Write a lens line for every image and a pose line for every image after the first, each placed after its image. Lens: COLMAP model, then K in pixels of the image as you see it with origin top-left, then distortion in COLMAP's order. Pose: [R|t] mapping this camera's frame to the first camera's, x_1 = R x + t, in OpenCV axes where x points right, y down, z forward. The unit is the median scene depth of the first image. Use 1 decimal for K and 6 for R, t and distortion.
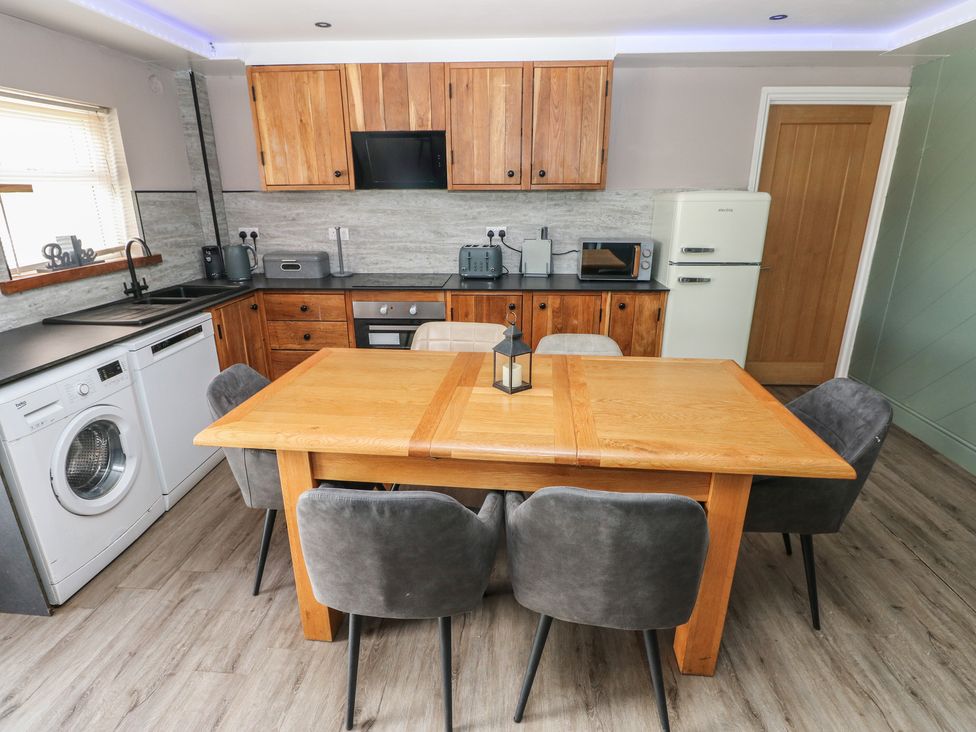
lens RADIAL K [[509.4, 0, 487.7], [0, 509.4, 364.9], [0, 0, 1]] dist [-0.000569, -0.008977]
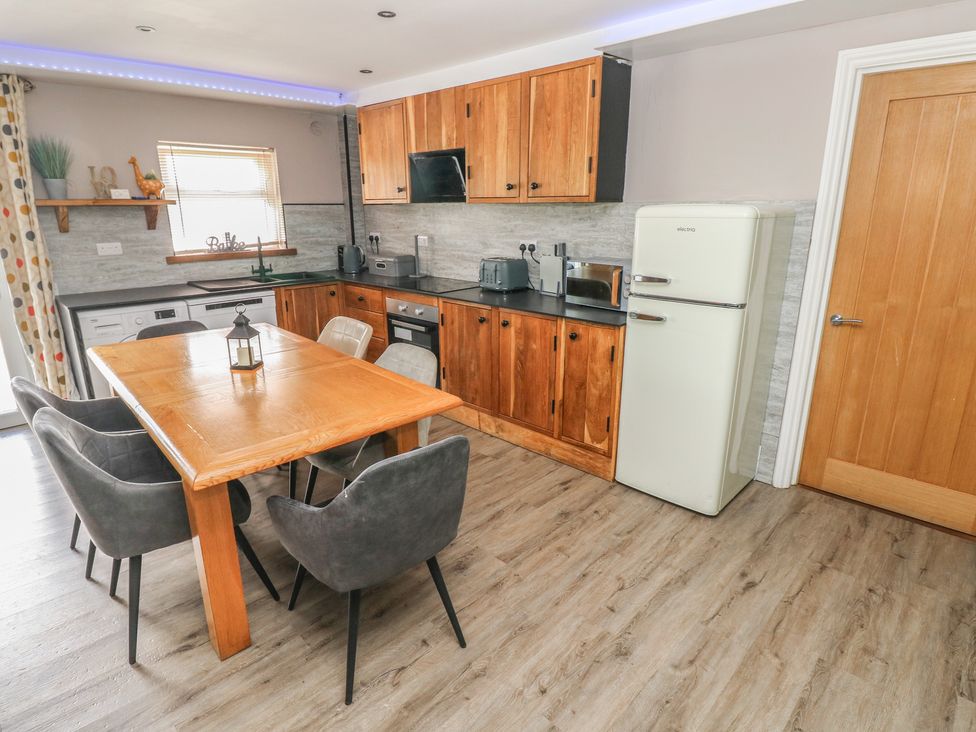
lens RADIAL K [[539.5, 0, 482.4], [0, 539.5, 360.3], [0, 0, 1]] dist [0.005295, -0.013696]
pose [[0.754329, 0.182554, -0.630605, 0.717065], [-0.209492, 0.977276, 0.032318, -0.072008], [0.622175, 0.107728, 0.775431, 0.199522]]
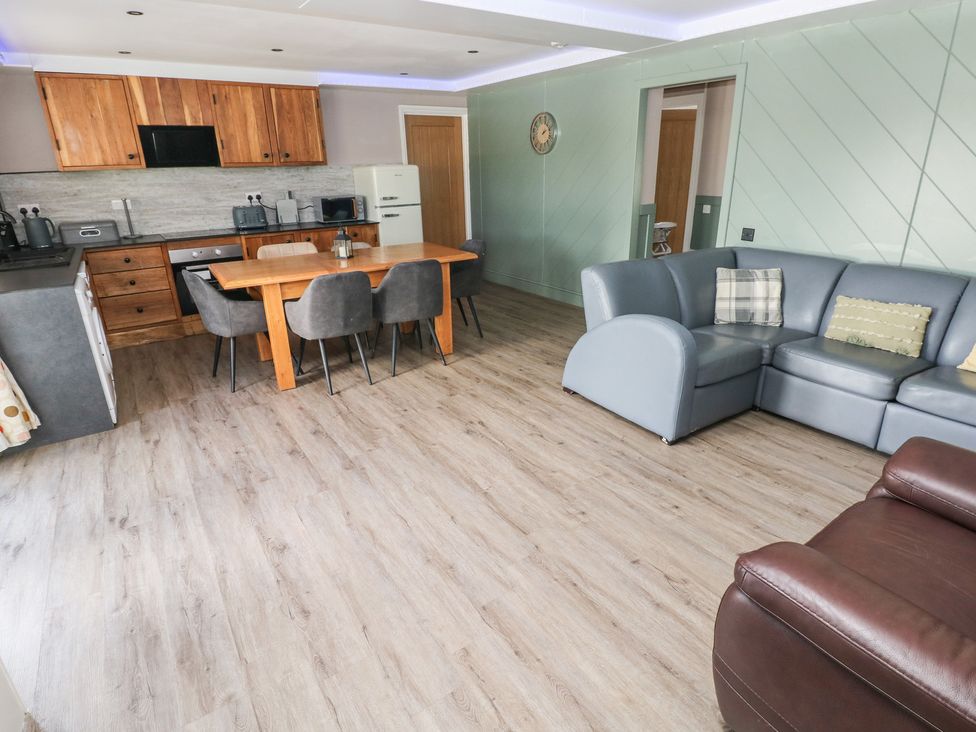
lens RADIAL K [[539.5, 0, 487.1], [0, 539.5, 363.0], [0, 0, 1]] dist [0.005295, -0.013696]
pose [[0.787832, -0.226078, 0.572896, -0.496654], [0.215373, 0.972592, 0.087632, 0.227901], [-0.577006, 0.054347, 0.814930, -0.659091]]
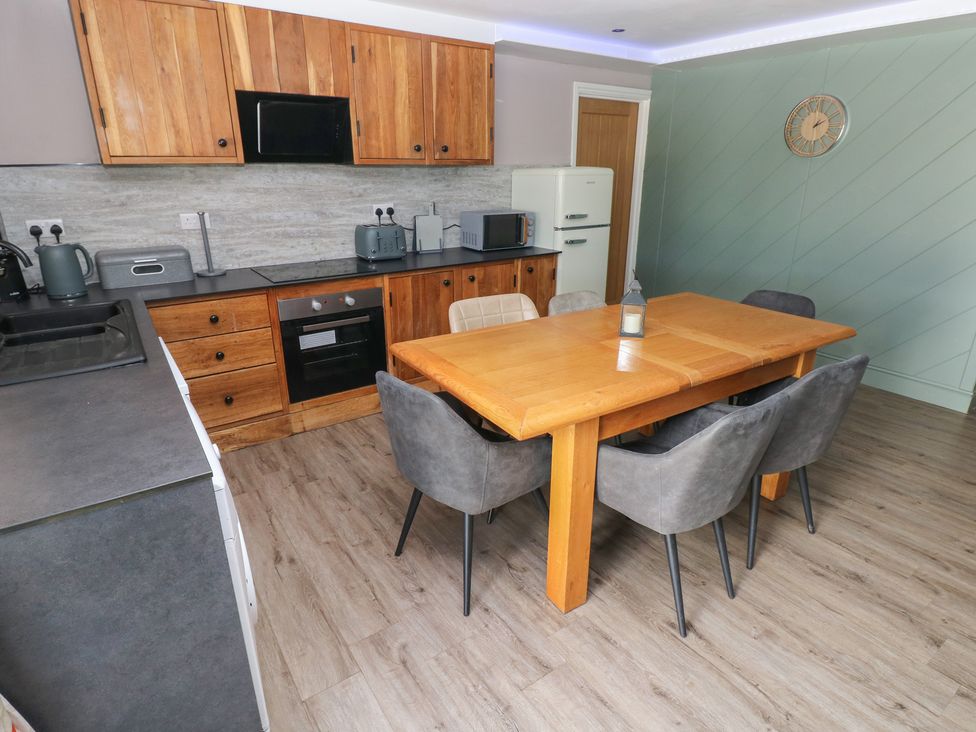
lens RADIAL K [[539.5, 0, 482.2], [0, 539.5, 361.7], [0, 0, 1]] dist [0.005295, -0.013696]
pose [[0.783151, -0.207283, 0.586266, -0.546485], [0.197201, 0.976929, 0.081981, -0.036087], [-0.589733, 0.051409, 0.805960, 0.114417]]
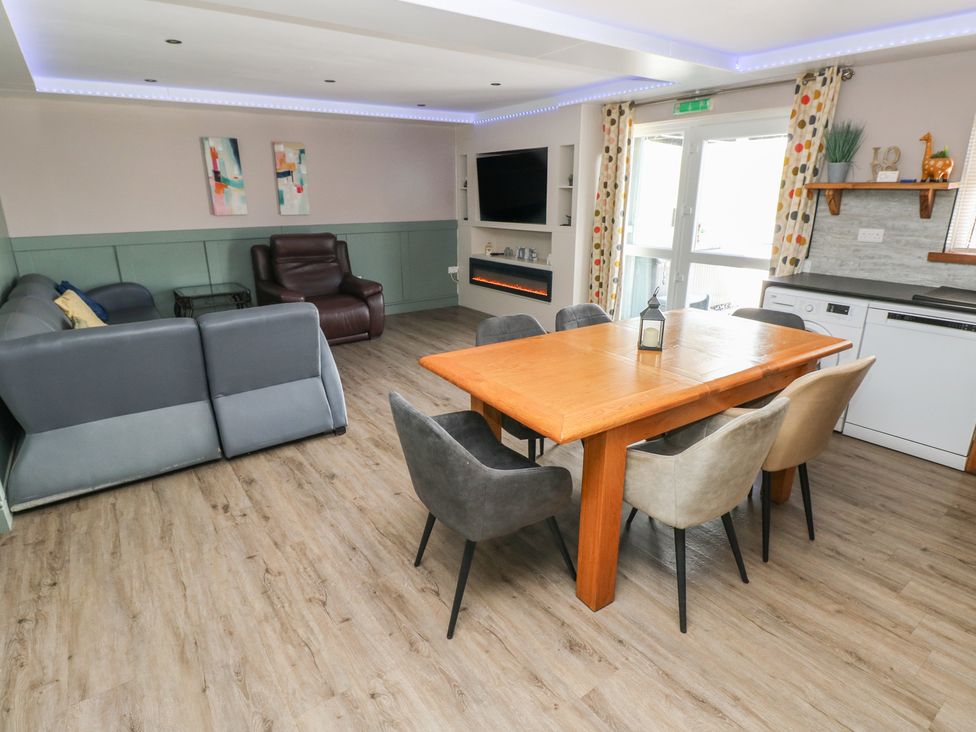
lens RADIAL K [[539.5, 0, 486.5], [0, 539.5, 362.1], [0, 0, 1]] dist [0.005295, -0.013696]
pose [[-0.767485, 0.199600, -0.609202, 0.655454], [-0.200300, 0.828055, 0.523646, -0.302868], [0.608972, 0.523914, -0.595539, 0.881139]]
